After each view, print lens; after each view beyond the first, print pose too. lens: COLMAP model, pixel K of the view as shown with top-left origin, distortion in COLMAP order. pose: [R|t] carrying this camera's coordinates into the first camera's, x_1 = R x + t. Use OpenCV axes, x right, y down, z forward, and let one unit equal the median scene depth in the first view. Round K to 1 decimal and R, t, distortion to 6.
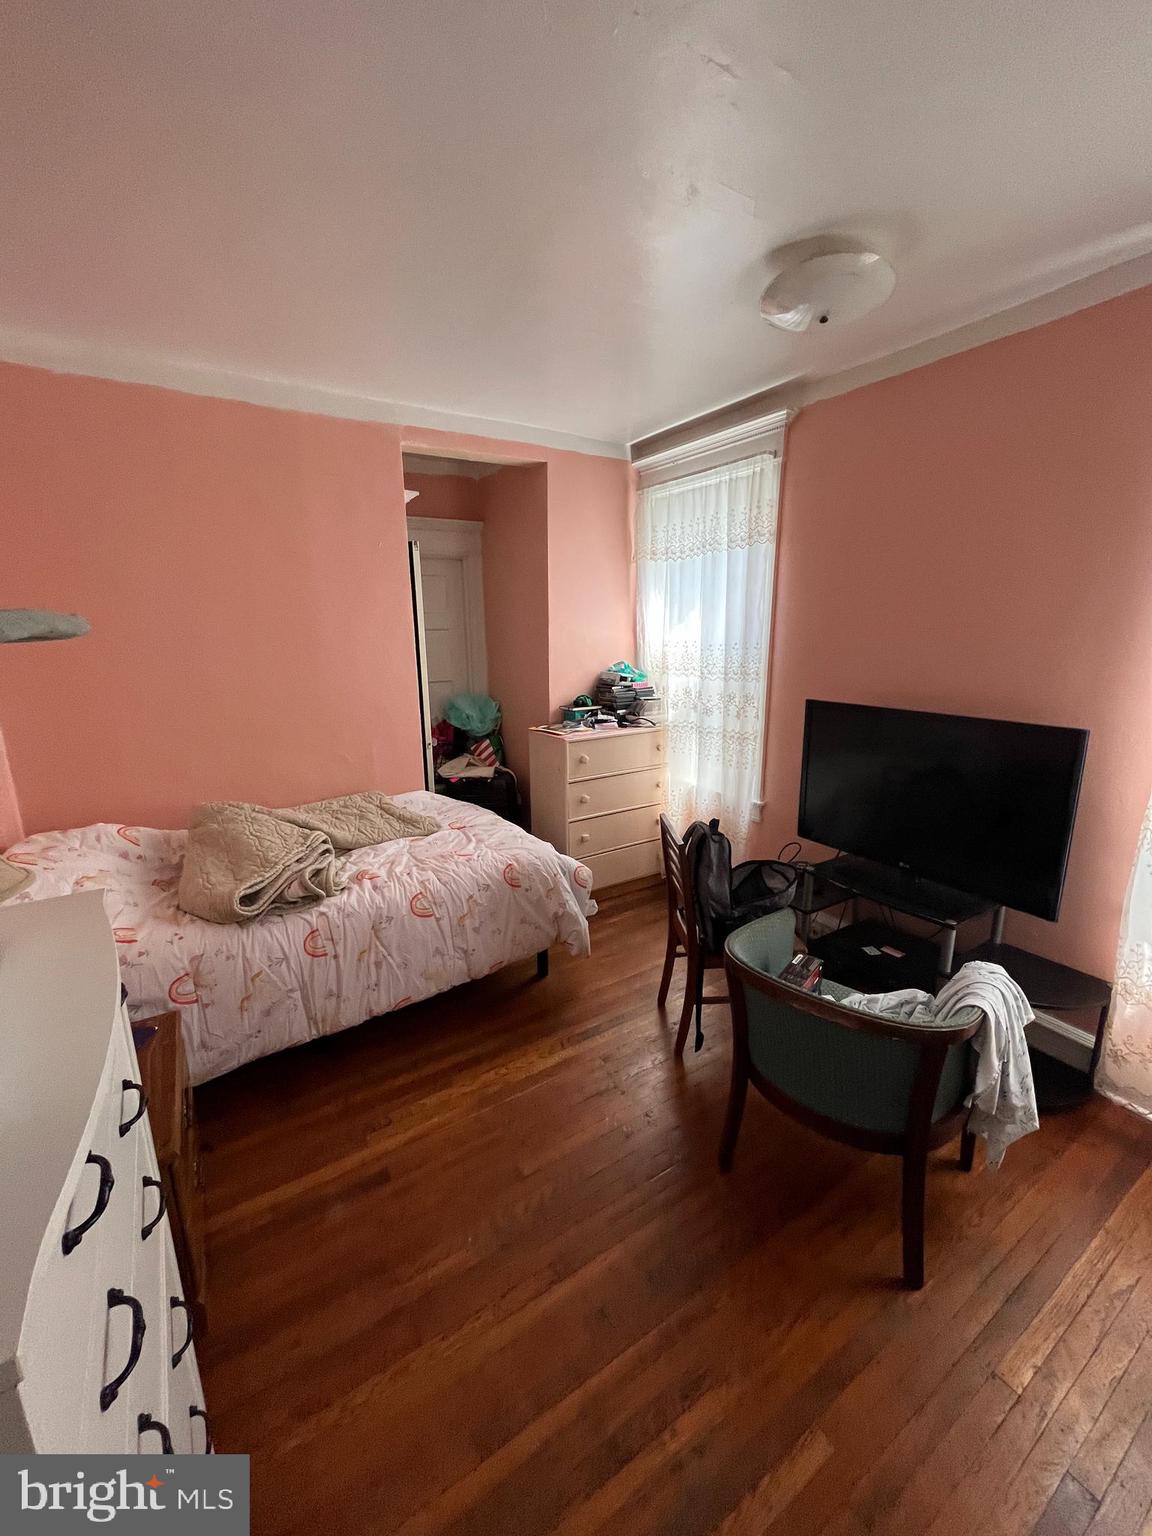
lens RADIAL K [[621.6, 0, 581.6], [0, 621.6, 761.5], [0, 0, 1]] dist [0.003355, 0.000003]
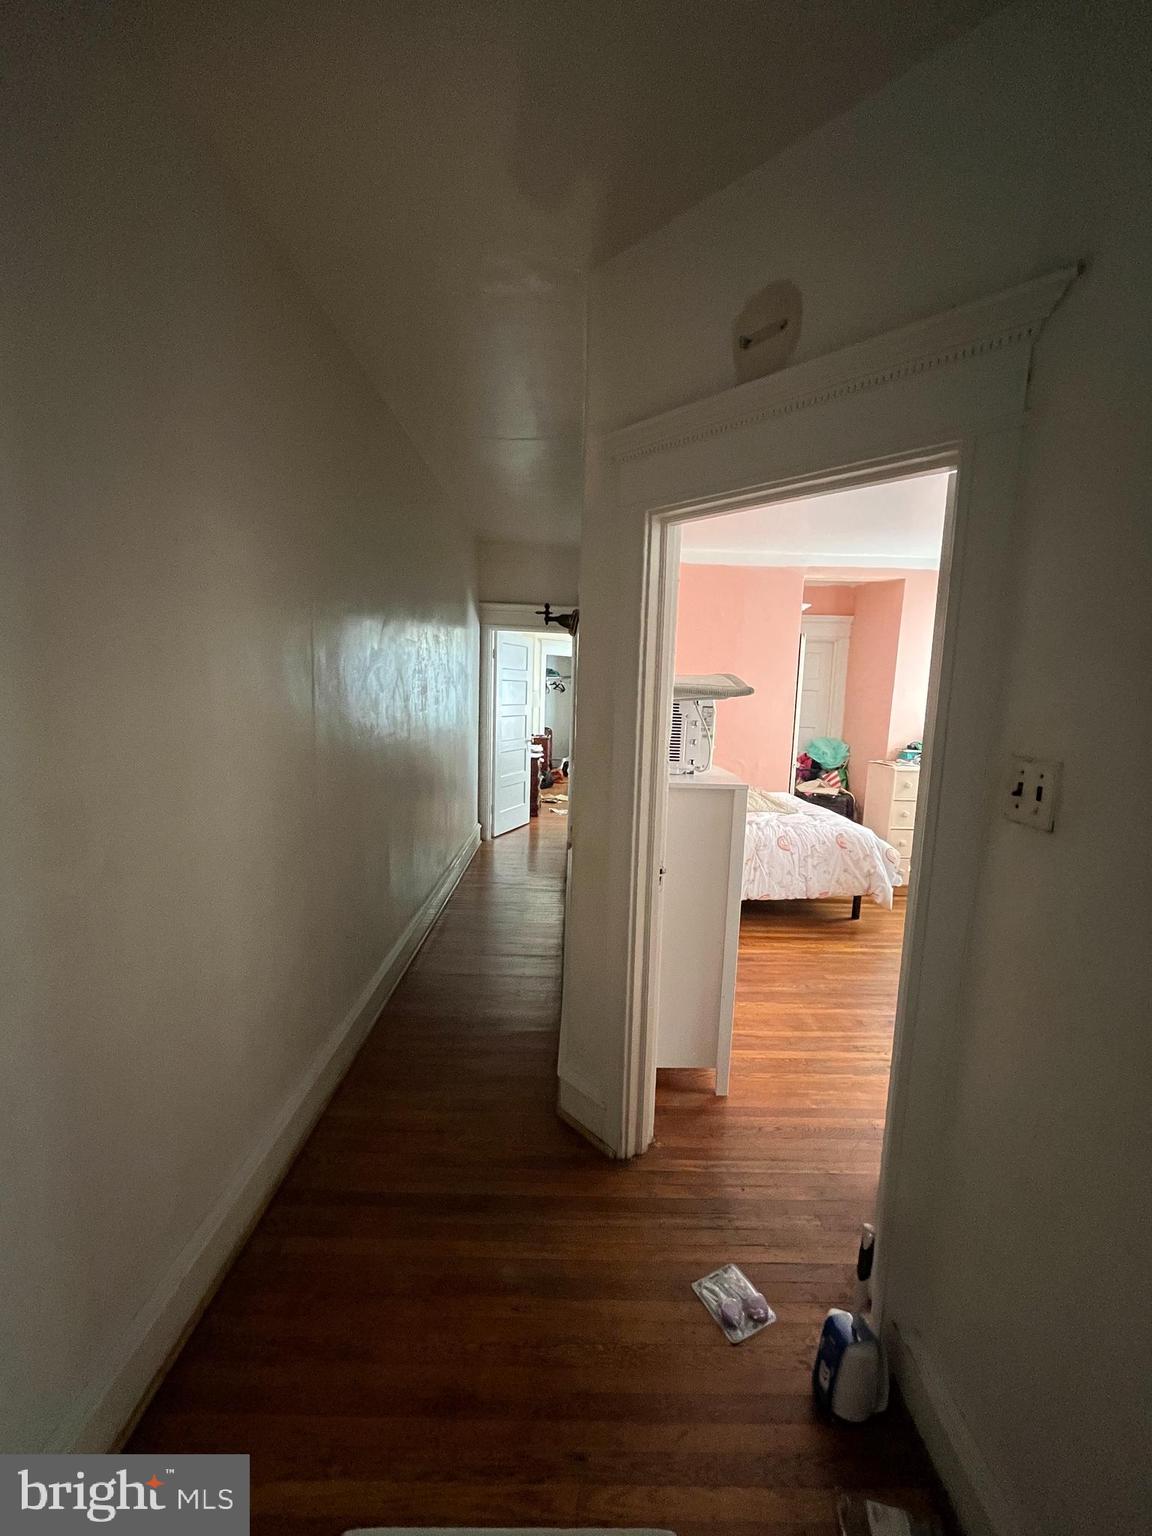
lens RADIAL K [[621.6, 0, 583.6], [0, 621.6, 764.6], [0, 0, 1]] dist [0.003355, 0.000003]
pose [[0.850587, 0.103680, -0.515511, 0.105530], [-0.153950, 0.986513, -0.055607, 0.149883], [0.502793, 0.126662, 0.855076, -0.599198]]
